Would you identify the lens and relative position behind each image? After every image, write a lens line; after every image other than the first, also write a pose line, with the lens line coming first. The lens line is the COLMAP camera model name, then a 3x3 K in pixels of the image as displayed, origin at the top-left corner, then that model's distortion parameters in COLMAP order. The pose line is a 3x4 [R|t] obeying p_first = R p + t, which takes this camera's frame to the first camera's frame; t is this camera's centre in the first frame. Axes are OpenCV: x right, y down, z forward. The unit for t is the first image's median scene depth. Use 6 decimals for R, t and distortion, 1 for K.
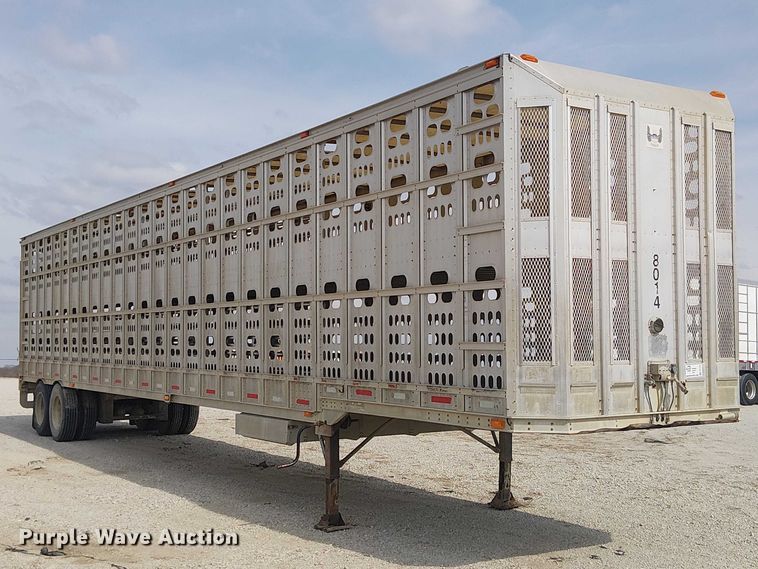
lens RADIAL K [[960.8, 0, 360.7], [0, 960.8, 288.5], [0, 0, 1]] dist [0.104739, 0.001632]
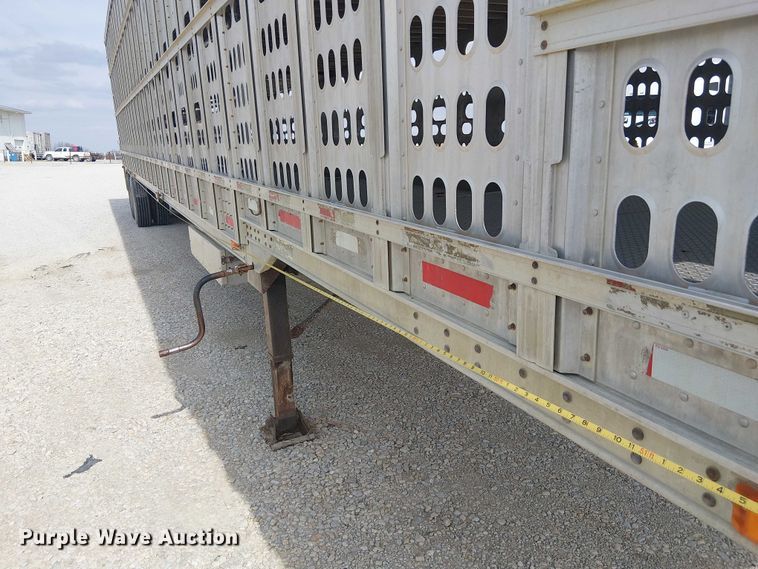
lens RADIAL K [[570.6, 0, 375.4], [0, 570.6, 287.8], [0, 0, 1]] dist [0.124333, -0.215458]
pose [[0.992397, -0.004573, -0.122990, 0.084172], [0.042680, 0.950085, 0.309059, 0.070124], [0.115438, -0.311959, 0.943057, 0.878366]]
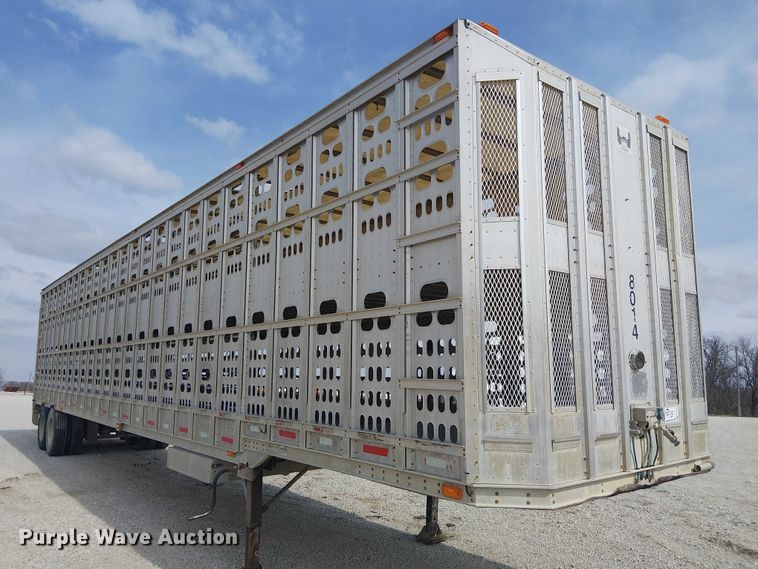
lens RADIAL K [[570.6, 0, 375.4], [0, 570.6, 287.8], [0, 0, 1]] dist [0.124333, -0.215458]
pose [[0.995235, 0.020908, 0.095242, 0.035935], [-0.012222, 0.995787, -0.090883, 0.024177], [-0.096741, 0.089286, 0.991297, 0.525003]]
